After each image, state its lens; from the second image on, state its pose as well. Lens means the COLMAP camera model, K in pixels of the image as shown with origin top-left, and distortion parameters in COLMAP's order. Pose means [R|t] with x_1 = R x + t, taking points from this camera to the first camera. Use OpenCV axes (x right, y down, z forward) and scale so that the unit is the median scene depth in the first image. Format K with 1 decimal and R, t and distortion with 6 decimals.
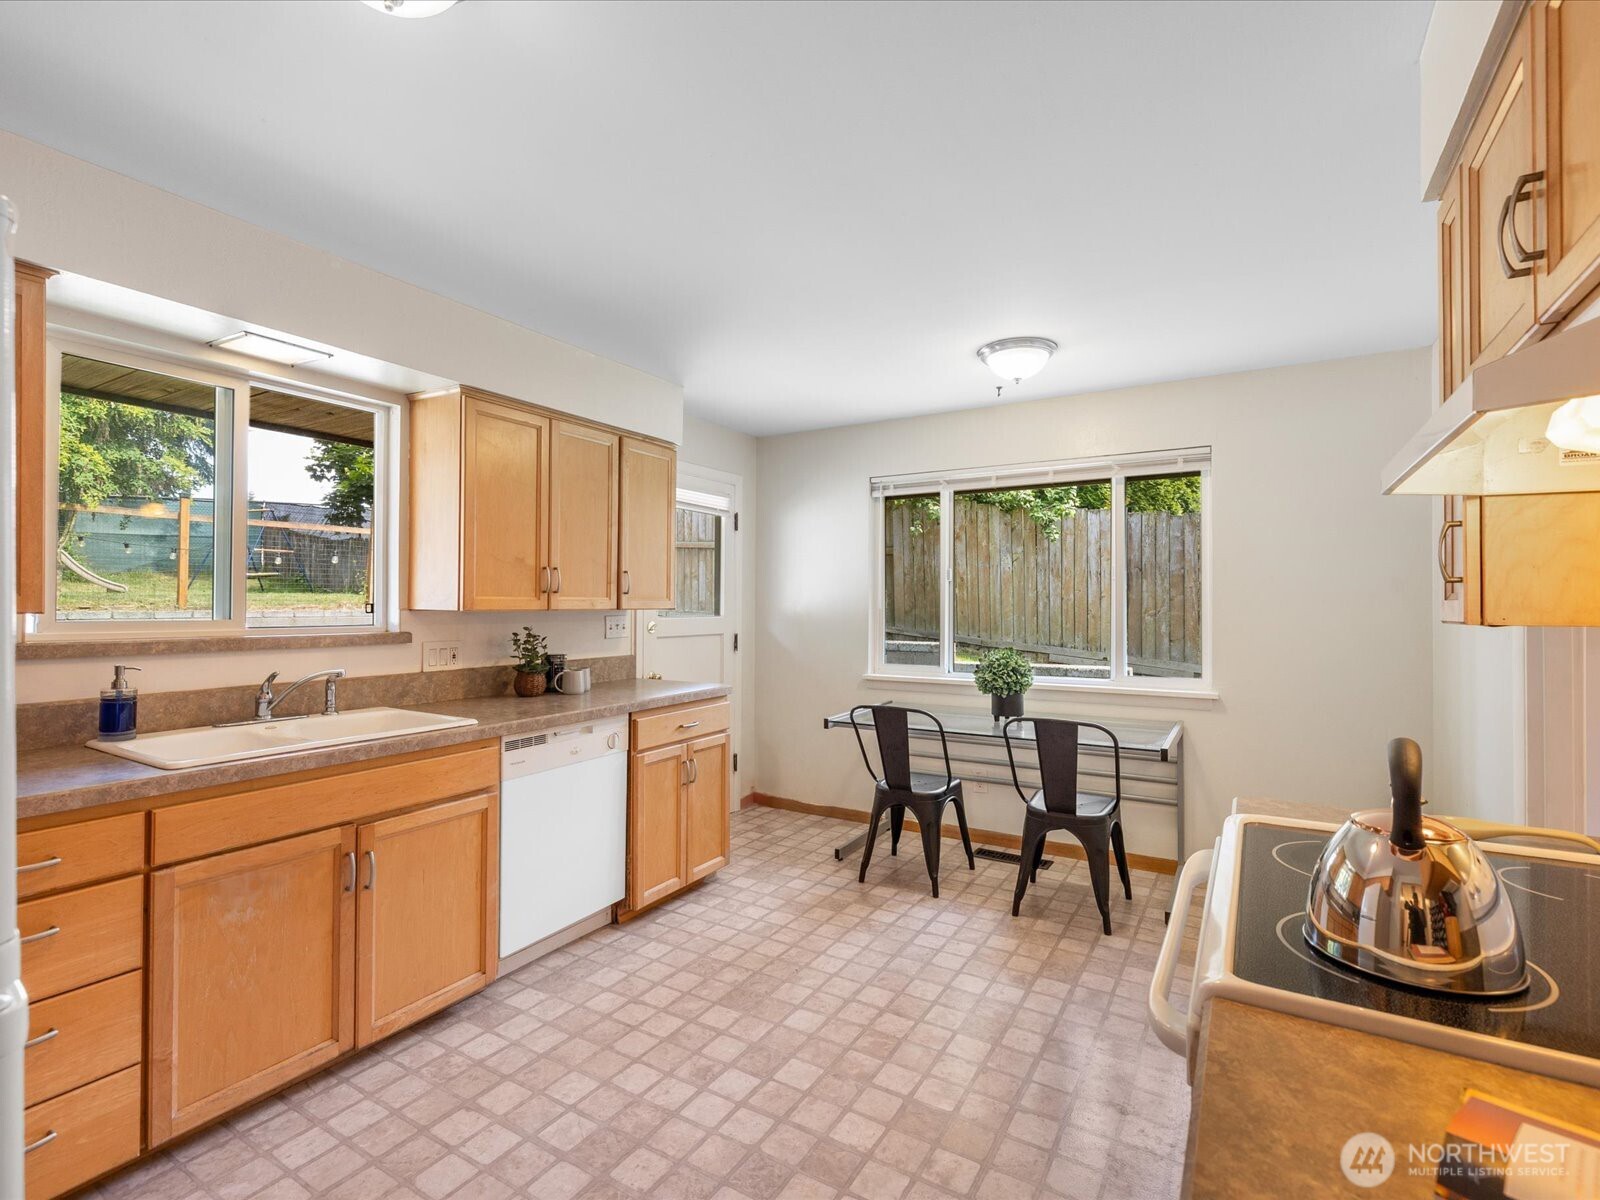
lens RADIAL K [[760.0, 0, 800.0], [0, 760.0, 600.0], [0, 0, 1]] dist [0.000179, 0.000168]
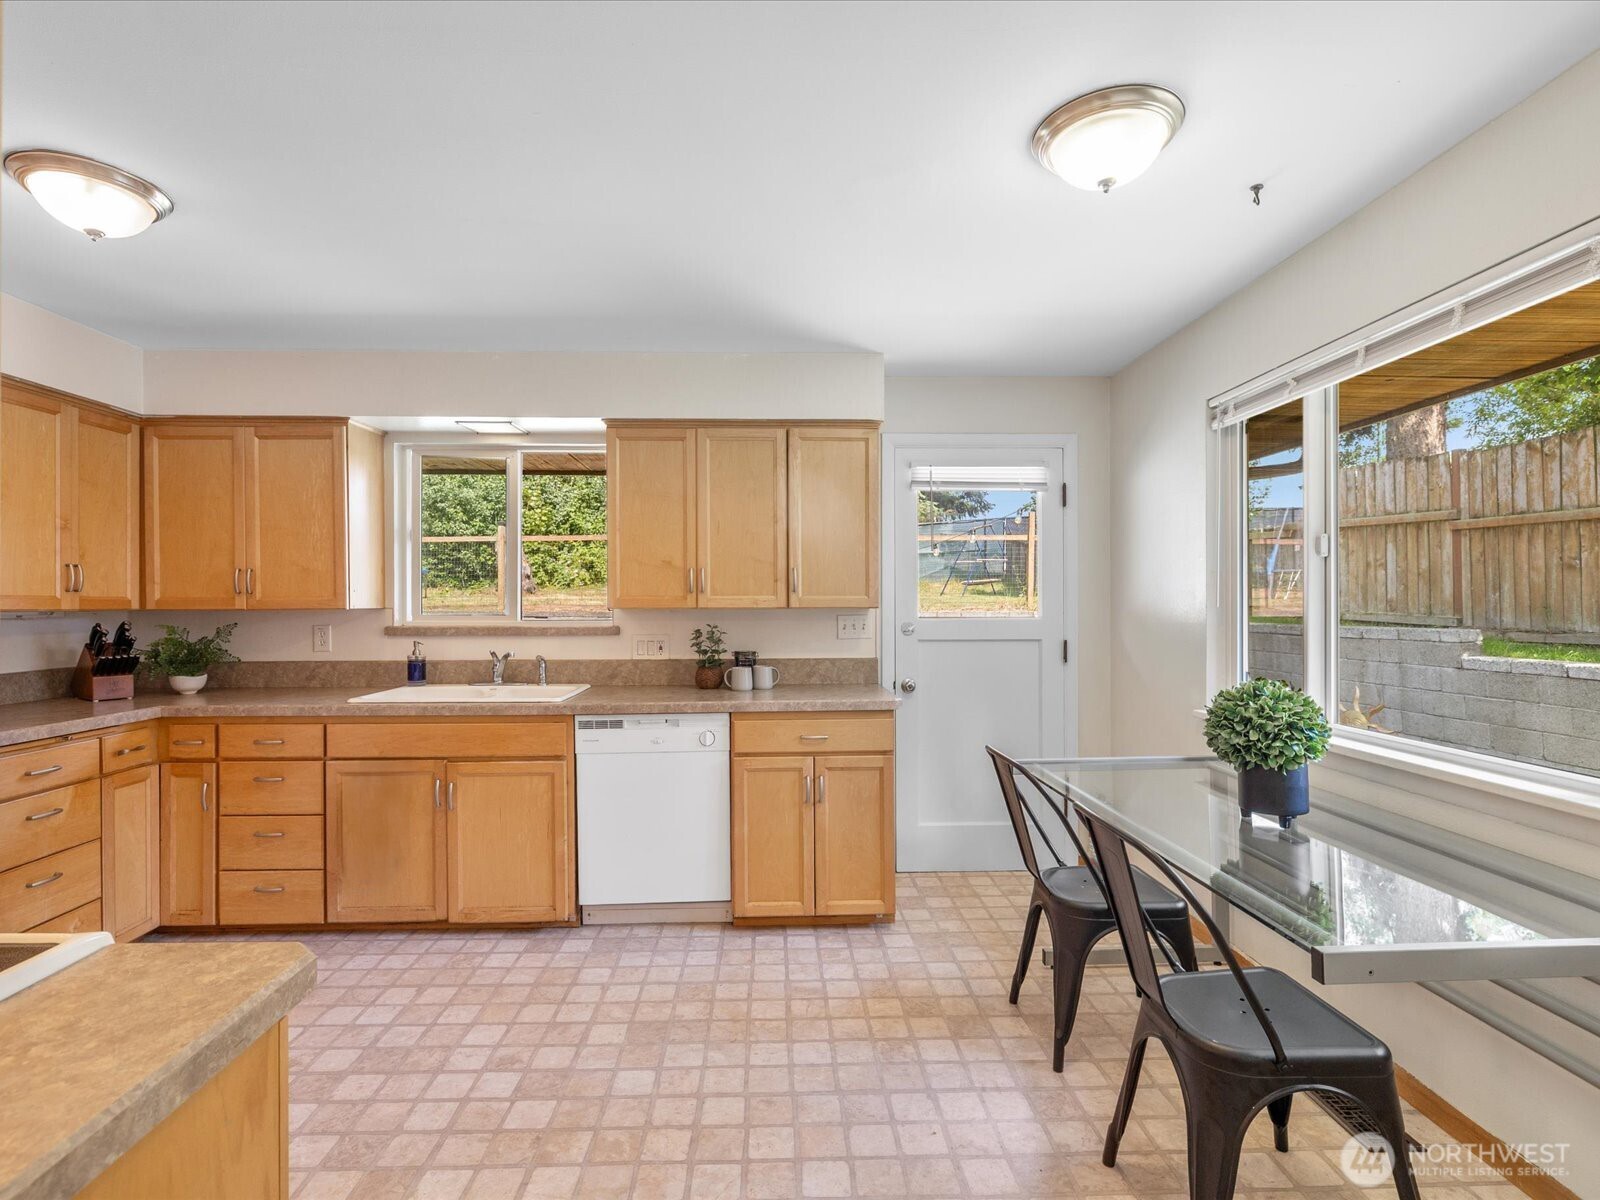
lens RADIAL K [[767.6, 0, 783.1], [0, 767.6, 606.6], [0, 0, 1]] dist [-0.002538, 0.000253]
pose [[0.539661, -0.003485, -0.841875, 0.657107], [0.008603, 0.999962, 0.001376, 0.010668], [0.841839, -0.007985, 0.539670, 0.534405]]
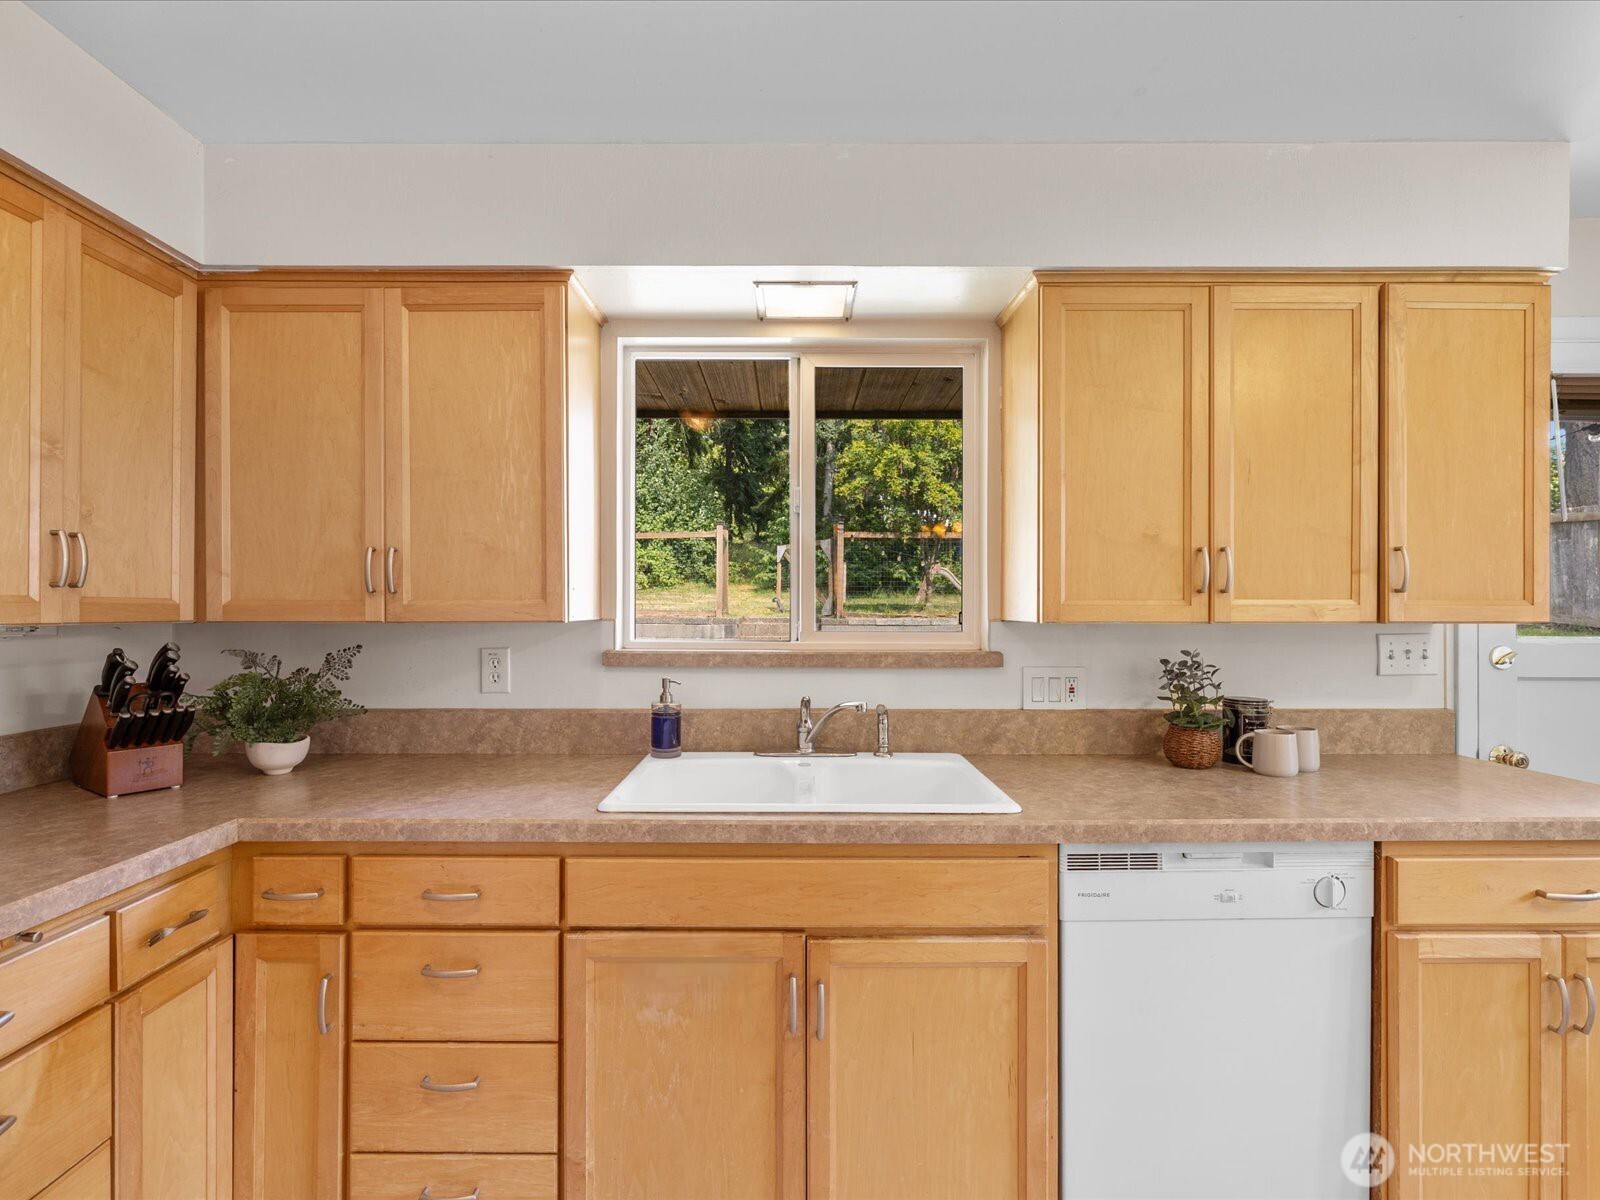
lens RADIAL K [[767.6, 0, 783.1], [0, 767.6, 606.6], [0, 0, 1]] dist [-0.002538, 0.000253]
pose [[0.510531, -0.007272, -0.859829, 0.000039], [0.005214, 0.999972, -0.005361, 0.002530], [0.859844, -0.001746, 0.510554, 0.442510]]
